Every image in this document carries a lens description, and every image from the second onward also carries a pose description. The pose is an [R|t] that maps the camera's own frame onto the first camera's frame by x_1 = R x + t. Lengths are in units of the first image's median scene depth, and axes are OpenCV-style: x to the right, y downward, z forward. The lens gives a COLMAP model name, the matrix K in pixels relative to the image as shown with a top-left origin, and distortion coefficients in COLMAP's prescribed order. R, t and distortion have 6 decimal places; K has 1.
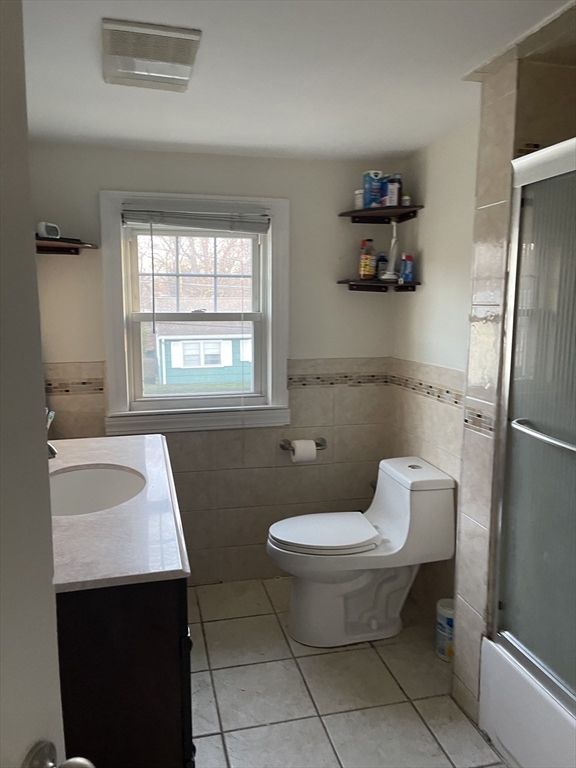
lens RADIAL K [[591.1, 0, 291.2], [0, 591.1, 384.6], [0, 0, 1]] dist [0.075775, -0.049621]
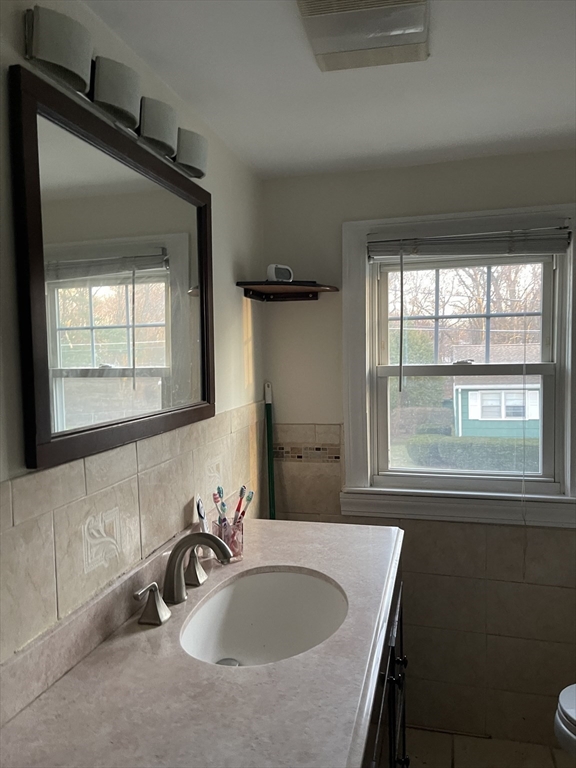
lens RADIAL K [[591.1, 0, 279.7], [0, 591.1, 381.9], [0, 0, 1]] dist [0.075775, -0.049621]
pose [[0.870856, 0.009376, -0.491449, 0.015632], [-0.051083, 0.996131, -0.071515, -0.033113], [0.488876, 0.087384, 0.867965, 0.227445]]
